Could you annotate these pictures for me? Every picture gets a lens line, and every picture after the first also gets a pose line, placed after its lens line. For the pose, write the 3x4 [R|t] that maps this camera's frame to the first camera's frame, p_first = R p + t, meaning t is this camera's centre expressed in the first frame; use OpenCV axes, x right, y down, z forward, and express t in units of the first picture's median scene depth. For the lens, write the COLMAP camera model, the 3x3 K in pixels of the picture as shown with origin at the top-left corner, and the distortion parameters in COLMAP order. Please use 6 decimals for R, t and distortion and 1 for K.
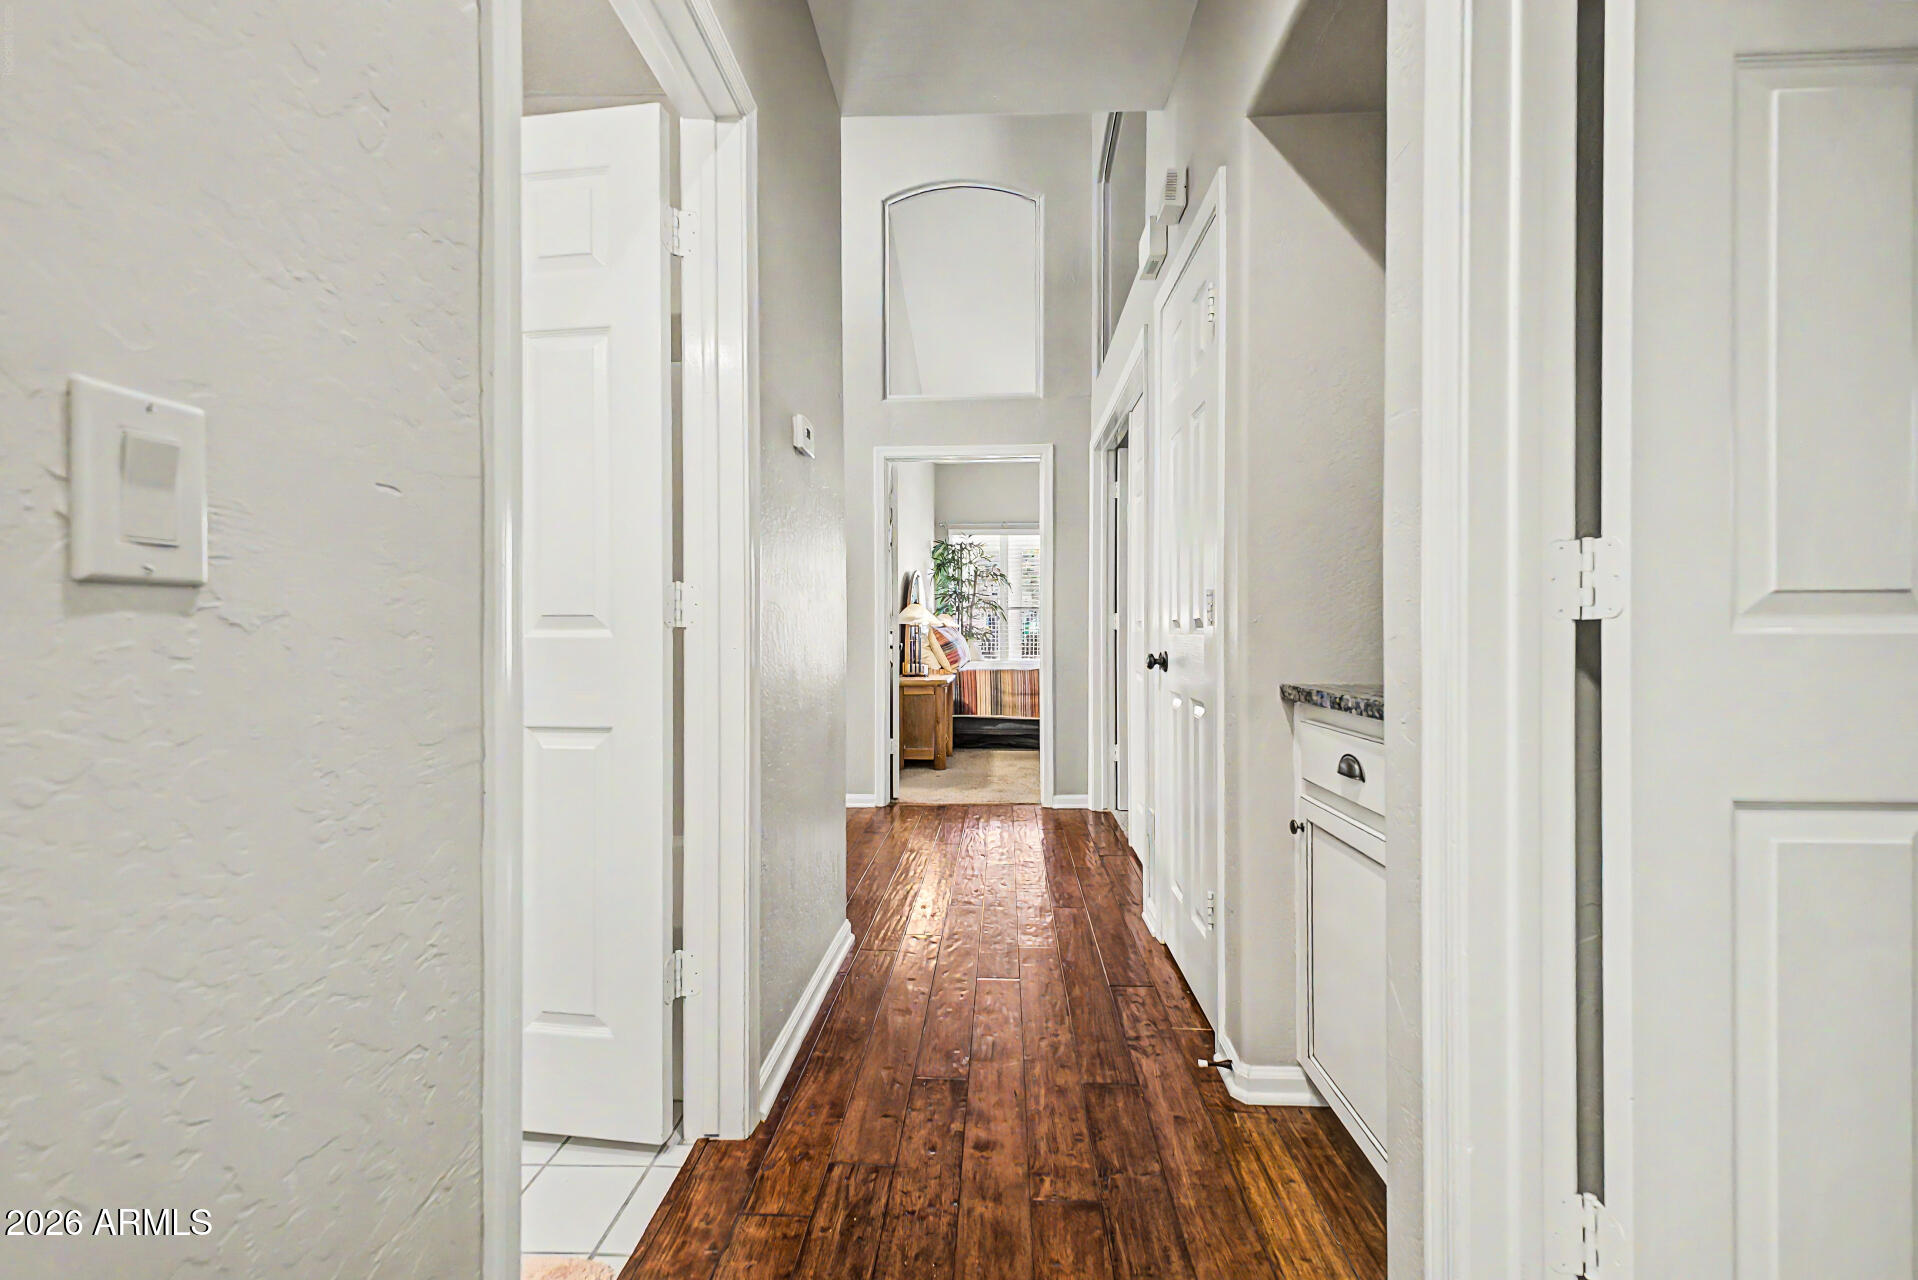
lens RADIAL K [[775.2, 0, 965.4], [0, 775.2, 638.1], [0, 0, 1]] dist [-0.002346, -0.000274]
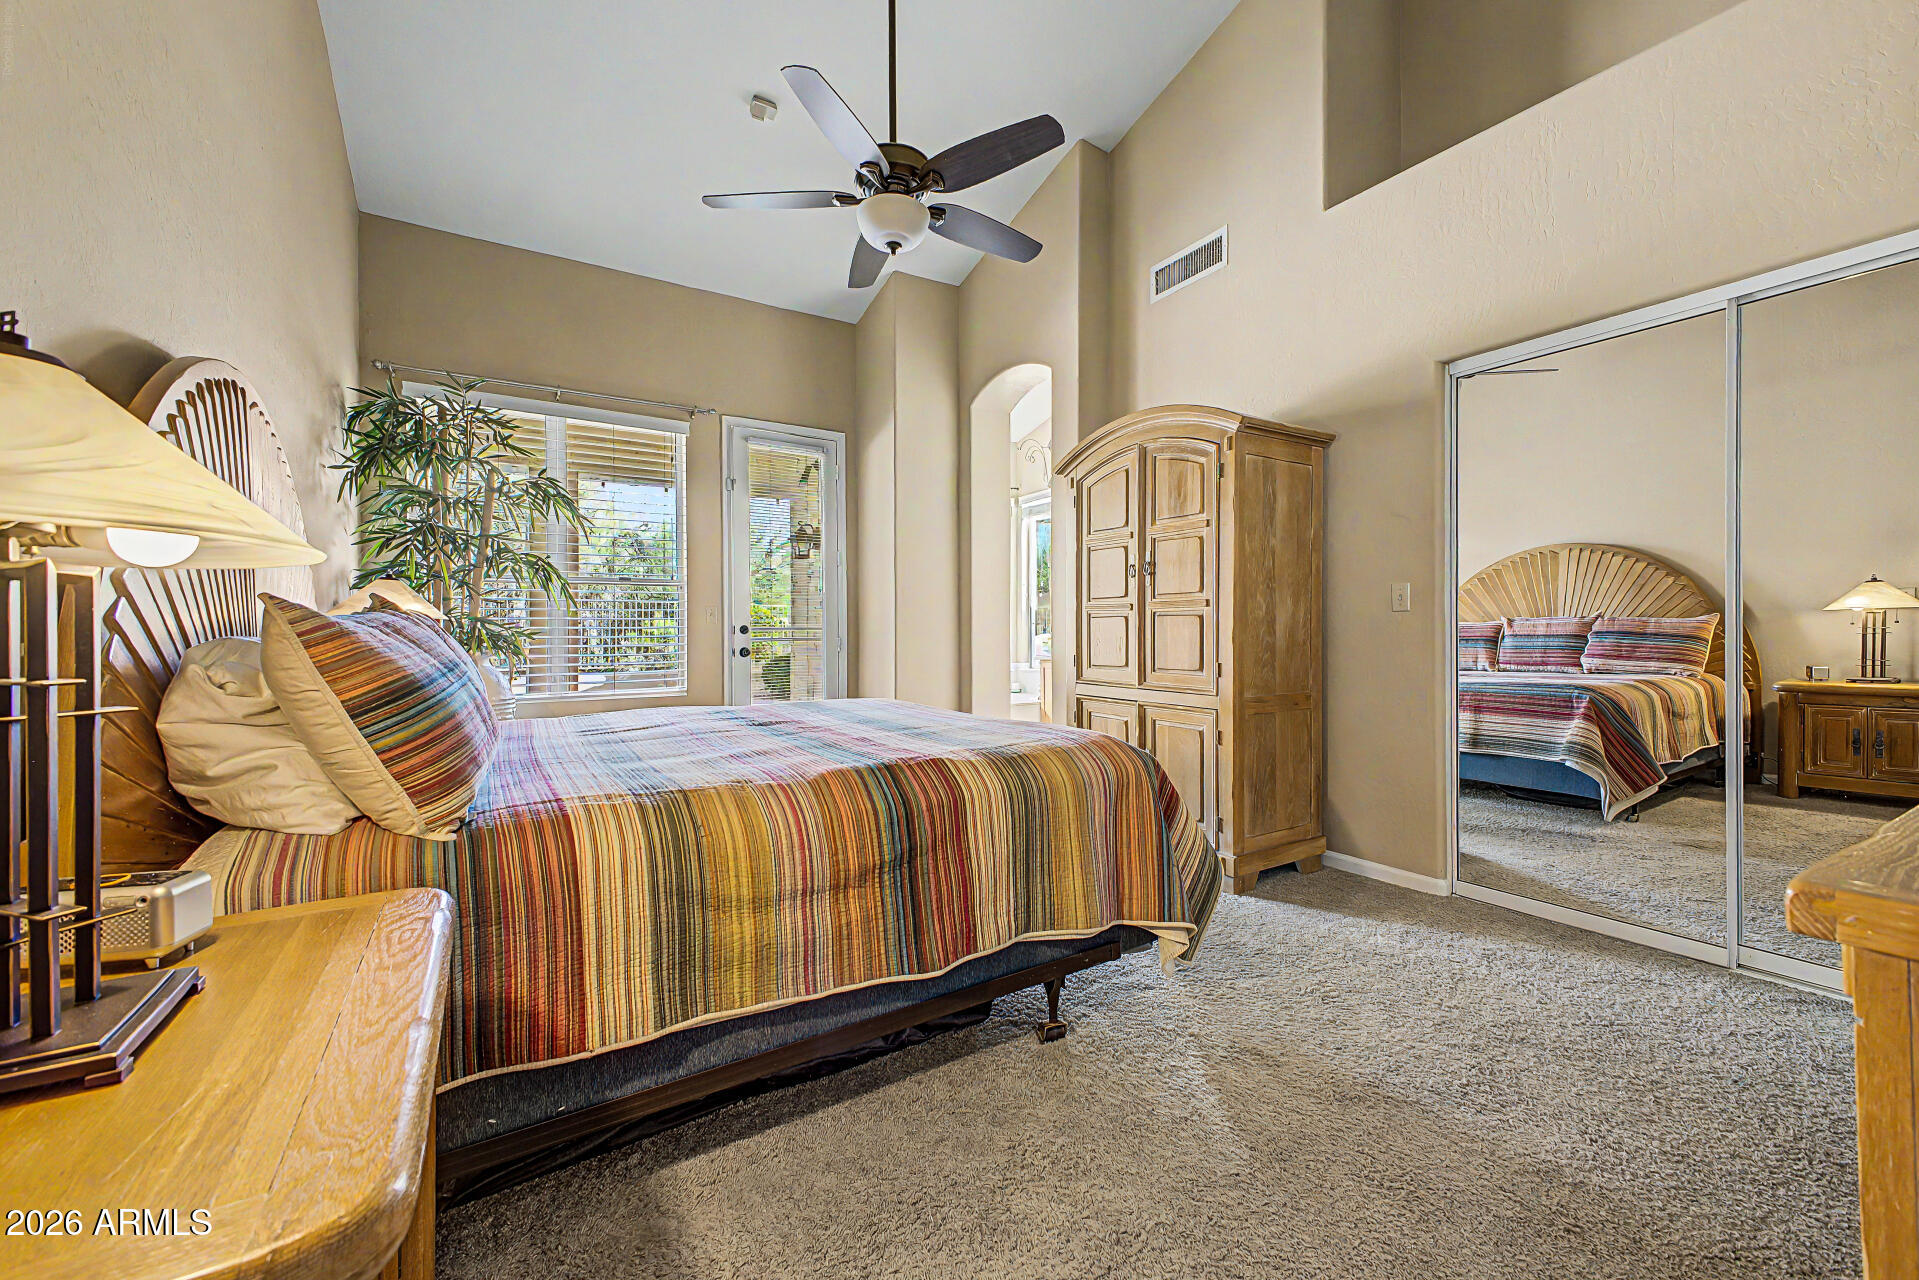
lens RADIAL K [[775.7, 0, 965.9], [0, 775.7, 638.1], [0, 0, 1]] dist [-0.002346, -0.000274]
pose [[0.822262, -0.005714, 0.569081, -0.016568], [0.007465, 0.999972, -0.000745, -0.004050], [-0.569060, 0.004861, 0.822281, 0.761795]]
